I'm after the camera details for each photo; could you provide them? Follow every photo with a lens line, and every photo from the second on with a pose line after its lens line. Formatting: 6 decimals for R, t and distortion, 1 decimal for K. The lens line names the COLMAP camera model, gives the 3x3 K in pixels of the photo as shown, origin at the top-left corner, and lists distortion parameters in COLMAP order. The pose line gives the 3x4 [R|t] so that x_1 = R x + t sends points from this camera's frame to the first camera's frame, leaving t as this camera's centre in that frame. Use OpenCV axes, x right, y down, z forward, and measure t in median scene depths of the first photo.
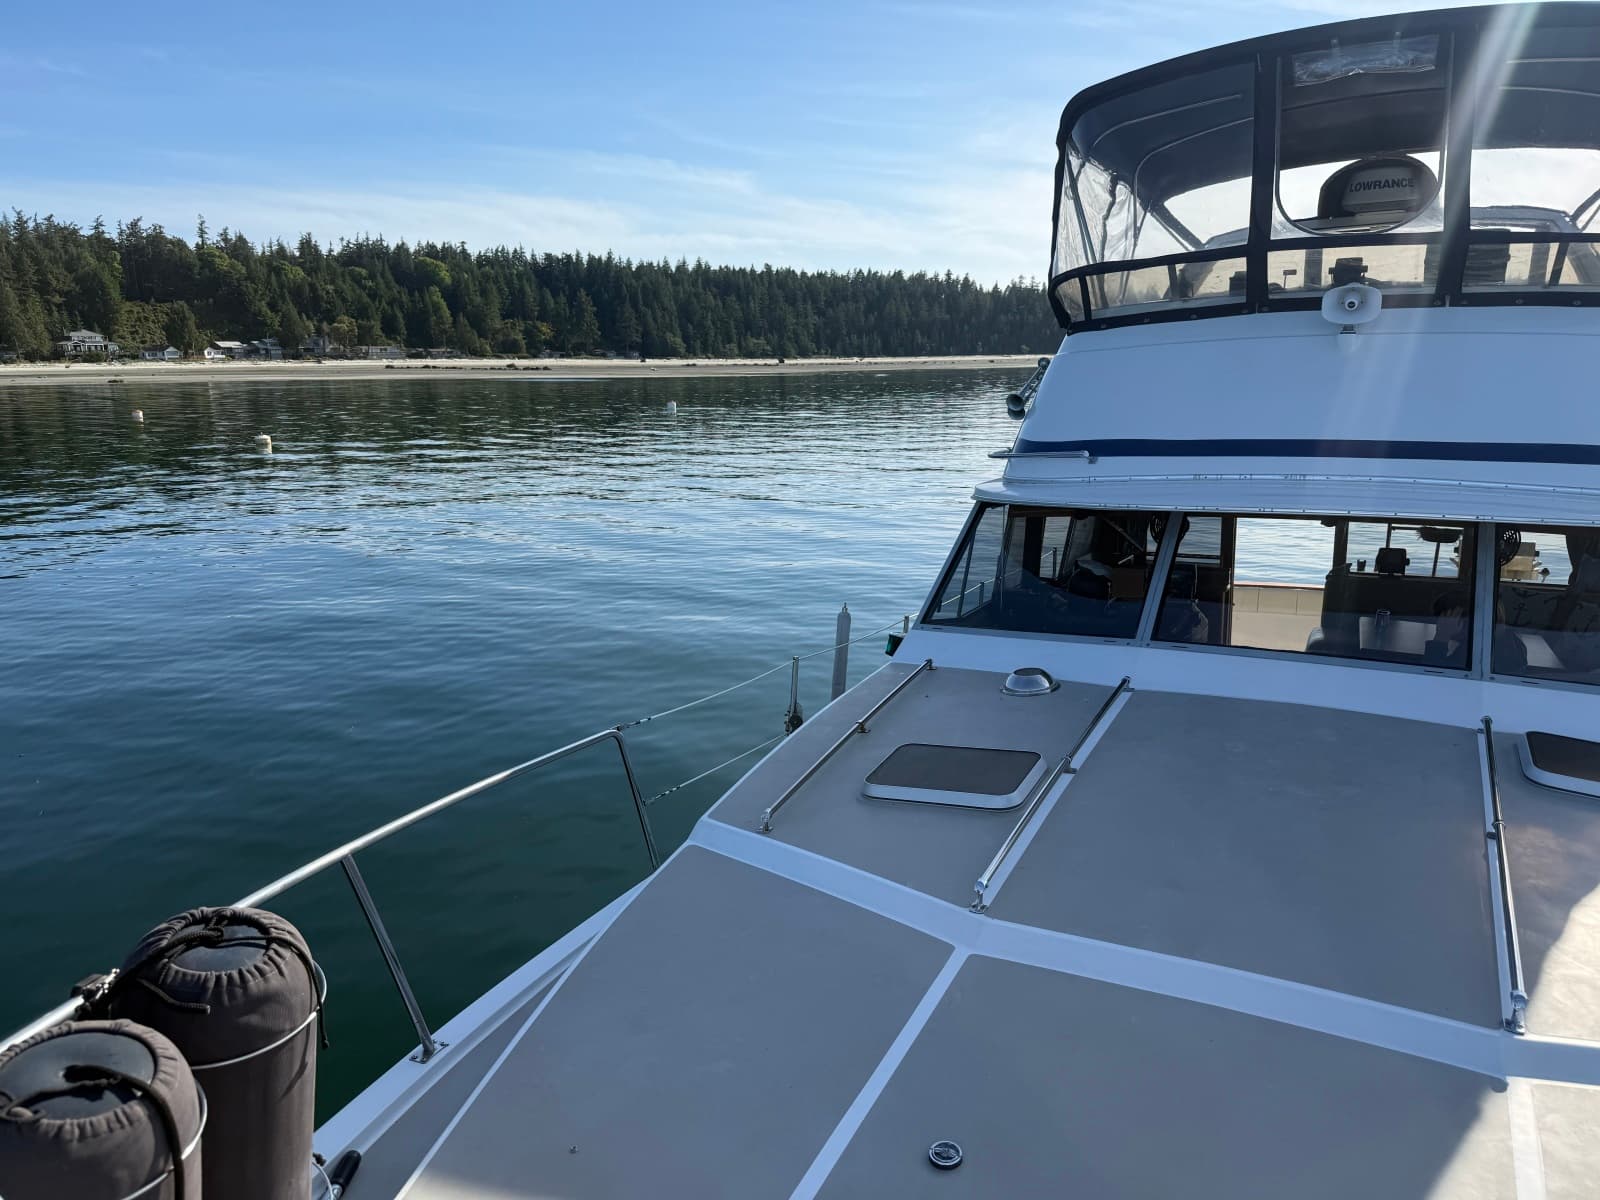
lens RADIAL K [[1127.7, 0, 782.7], [0, 1127.7, 677.2], [0, 0, 1]] dist [-0.006665, -0.005500]
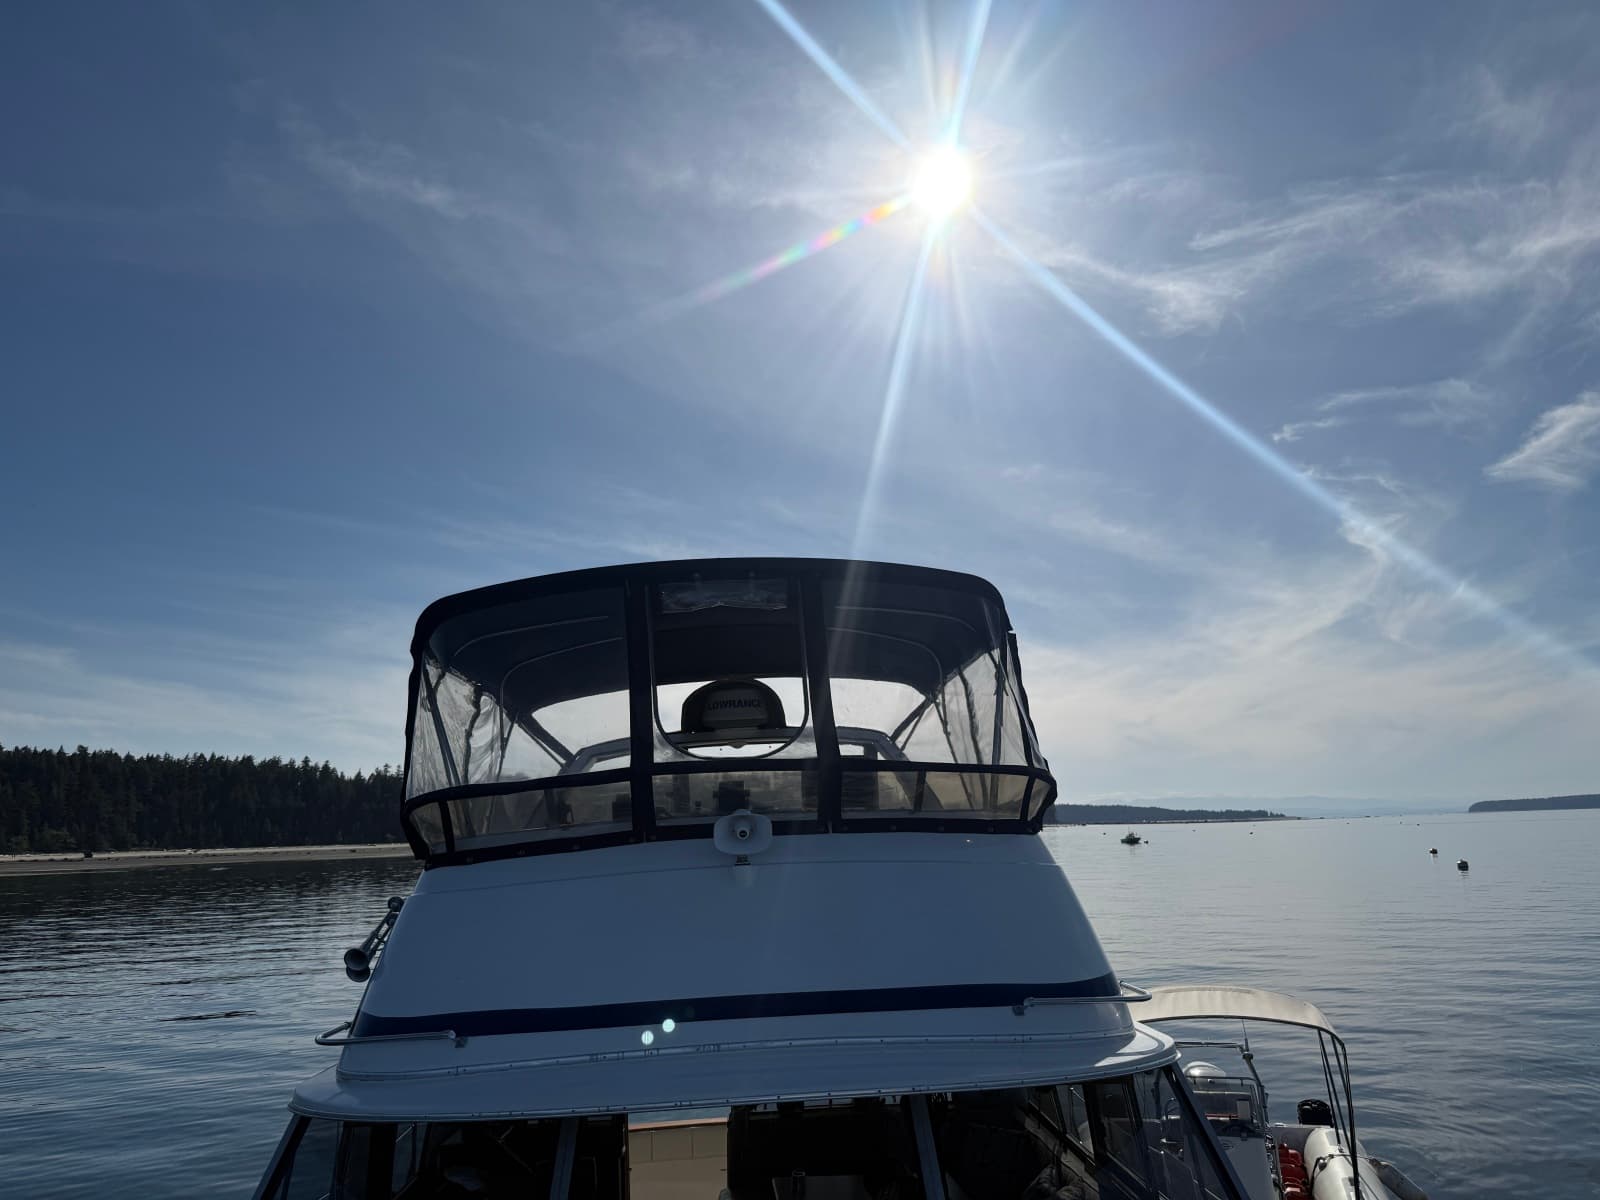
lens RADIAL K [[1148.6, 0, 800.0], [0, 1148.6, 600.0], [0, 0, 1]] dist [0.025158, -0.002388]
pose [[0.858634, 0.089733, 0.504674, 0.041700], [0.155281, 0.892761, -0.422926, -0.071651], [-0.488504, 0.441504, 0.752621, 0.138322]]
